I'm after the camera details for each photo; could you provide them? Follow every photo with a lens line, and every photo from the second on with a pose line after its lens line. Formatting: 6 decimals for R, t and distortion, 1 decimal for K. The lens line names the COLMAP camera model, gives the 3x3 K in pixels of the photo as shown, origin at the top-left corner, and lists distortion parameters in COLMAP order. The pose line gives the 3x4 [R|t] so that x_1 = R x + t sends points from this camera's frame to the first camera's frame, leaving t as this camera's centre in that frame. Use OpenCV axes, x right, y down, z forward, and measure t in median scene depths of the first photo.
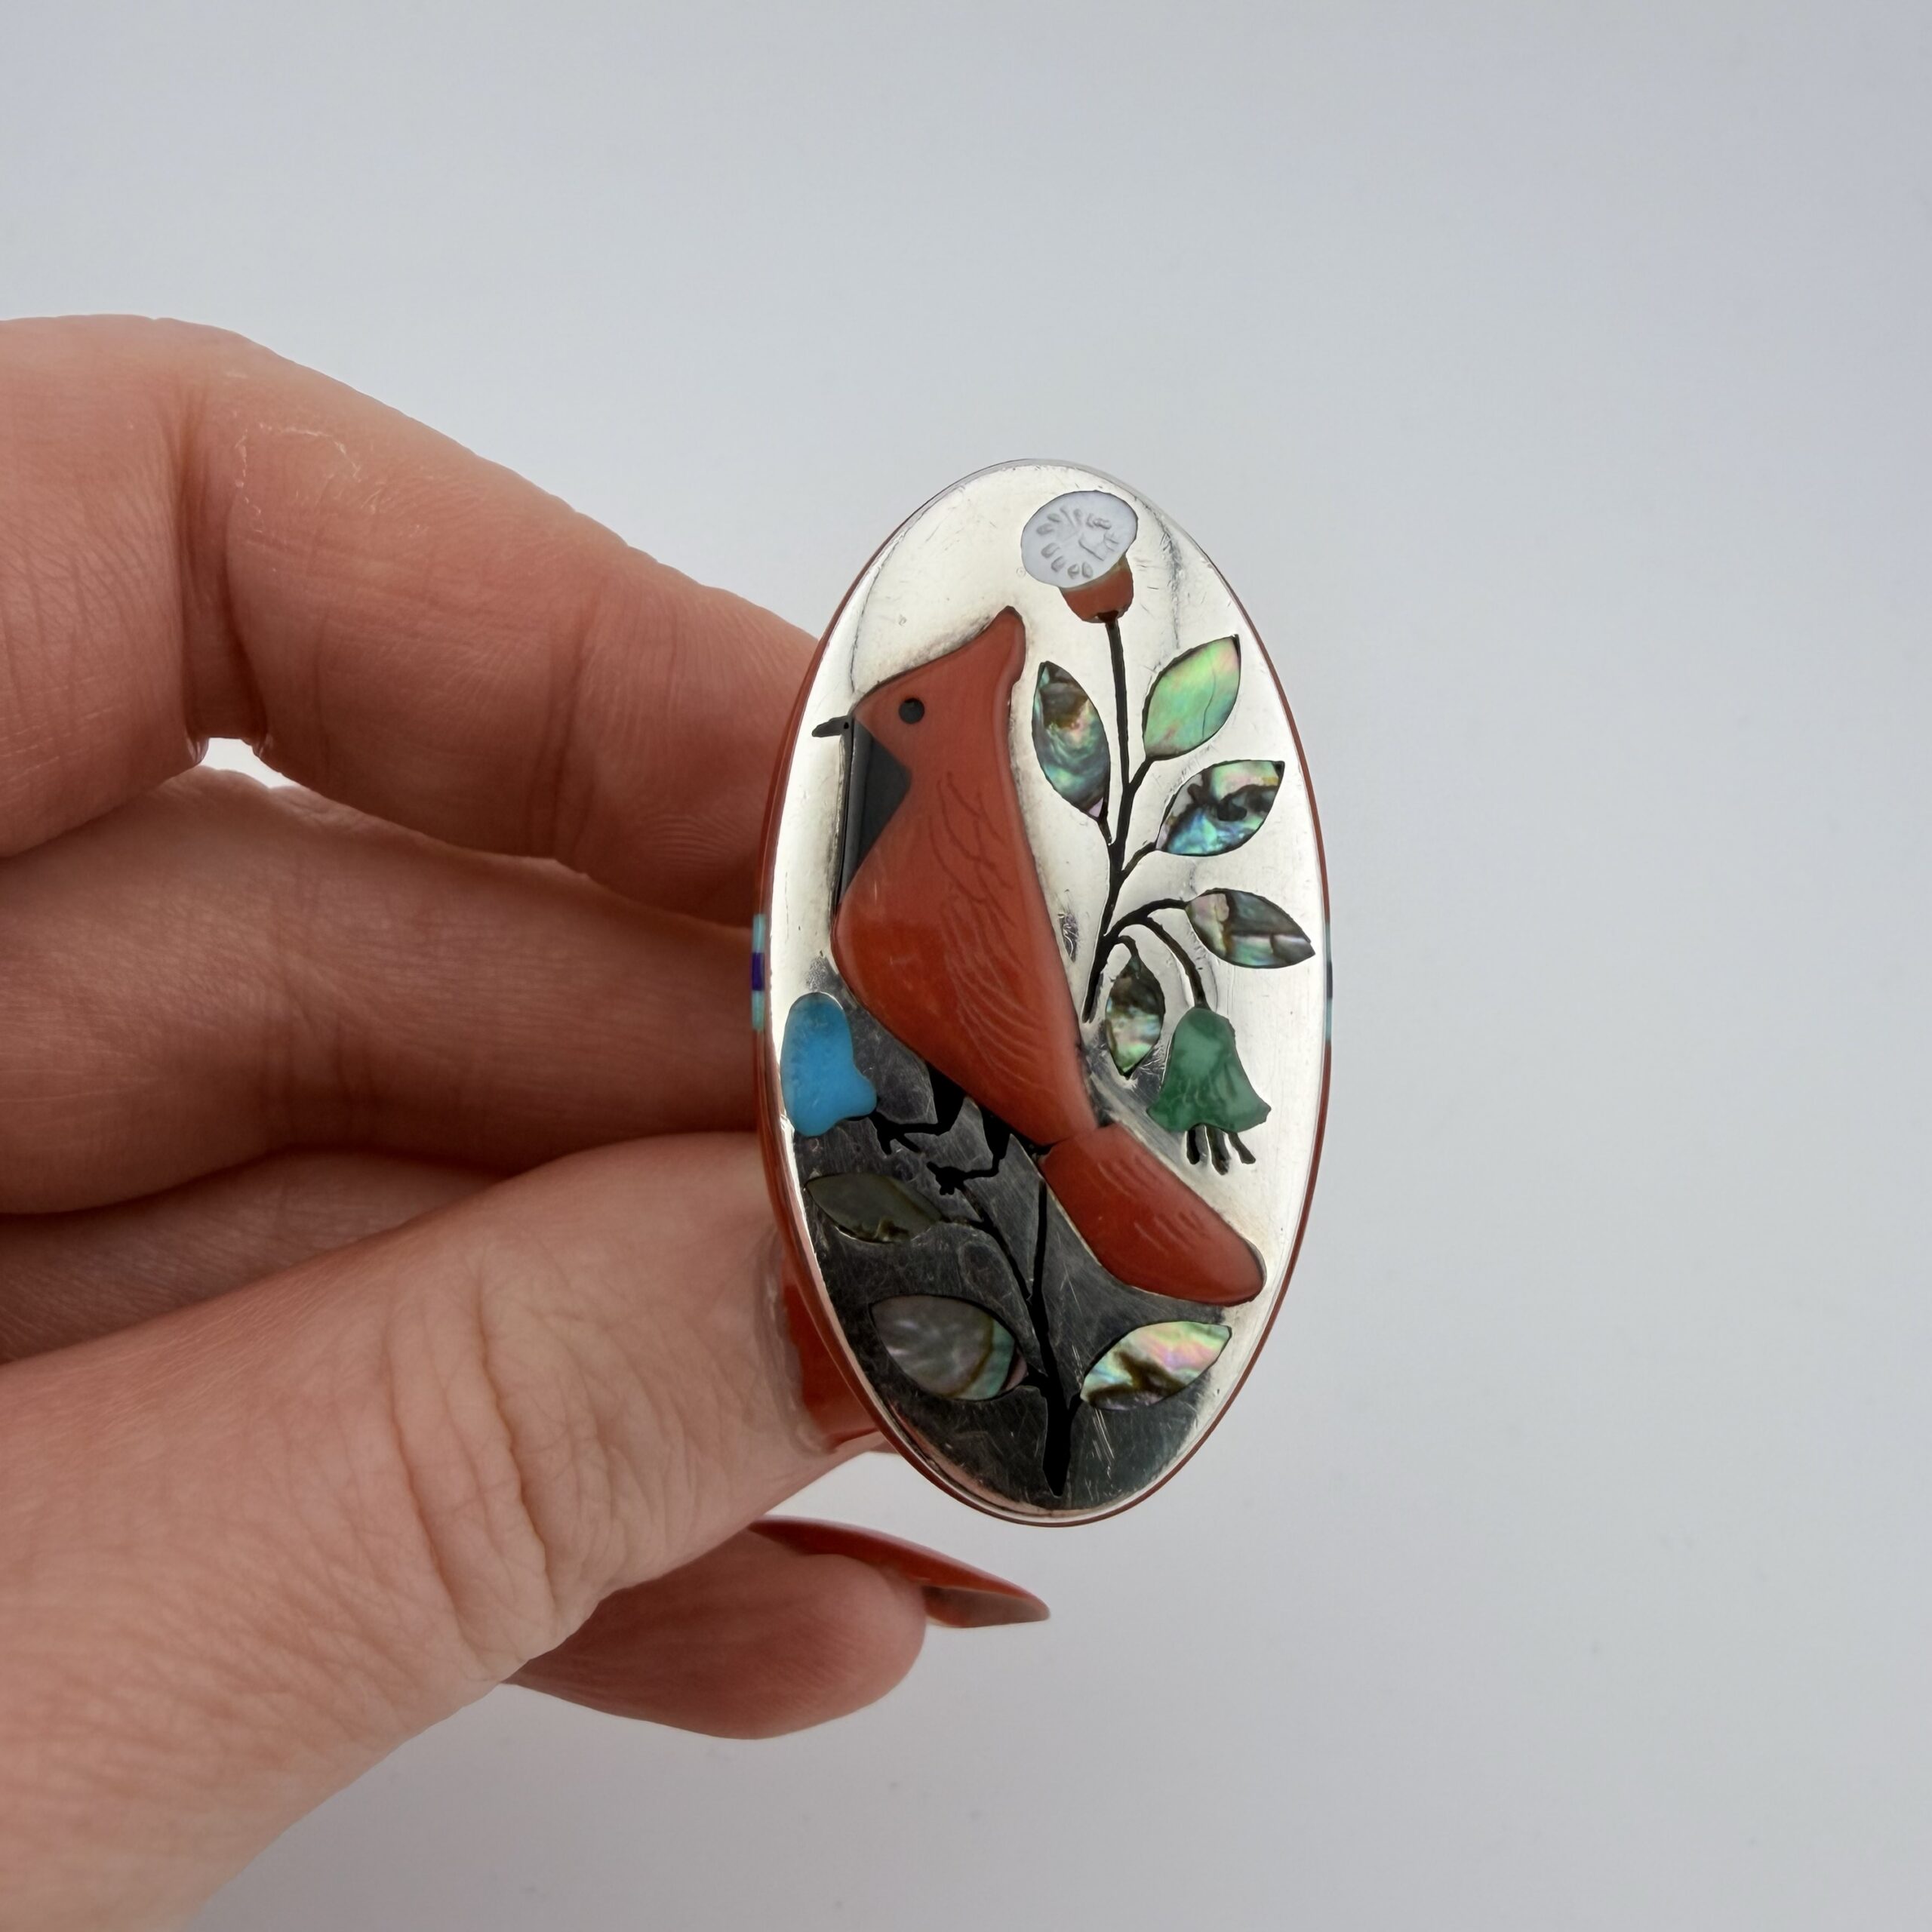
lens RADIAL K [[1713.5, 0, 923.9], [0, 1713.5, 966.6], [0, 0, 1]] dist [0.017292, 0.000925]
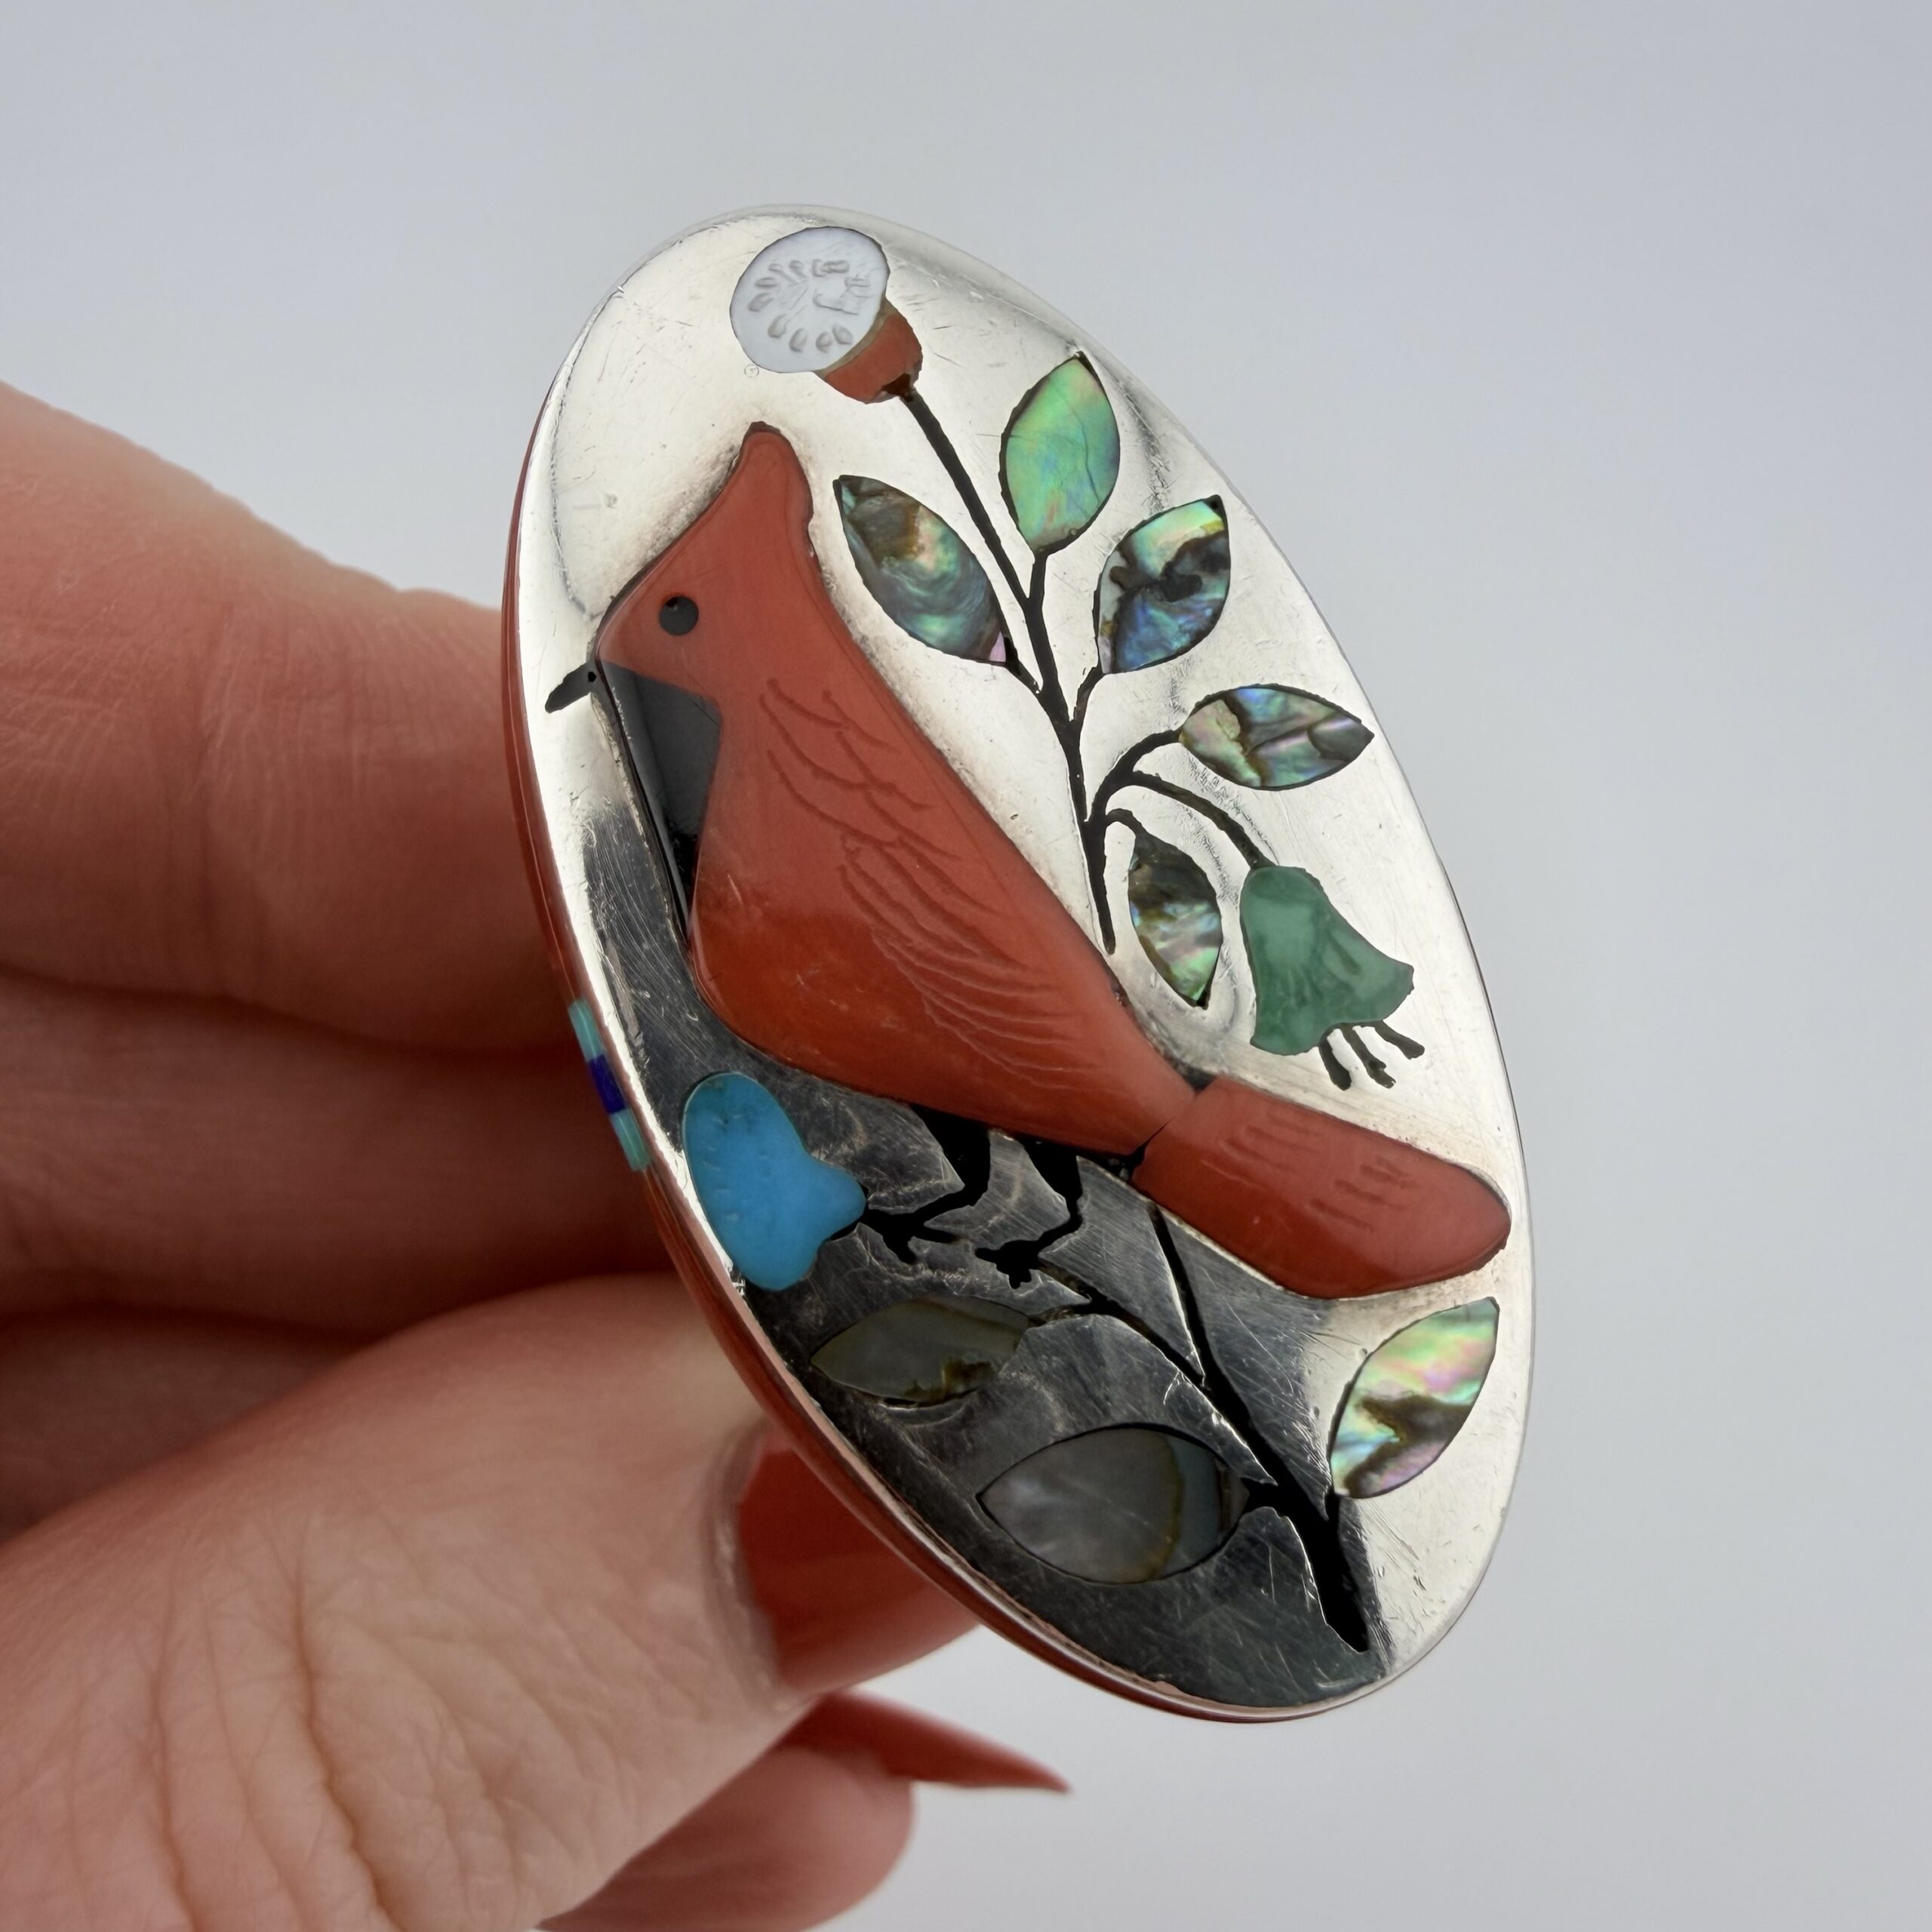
lens RADIAL K [[1713.5, 0, 923.9], [0, 1713.5, 966.6], [0, 0, 1]] dist [0.017292, 0.000925]
pose [[0.914846, -0.379608, 0.137676, -0.062500], [0.386680, 0.921794, -0.027832, 0.027319], [-0.116344, 0.078699, 0.990086, 0.360362]]
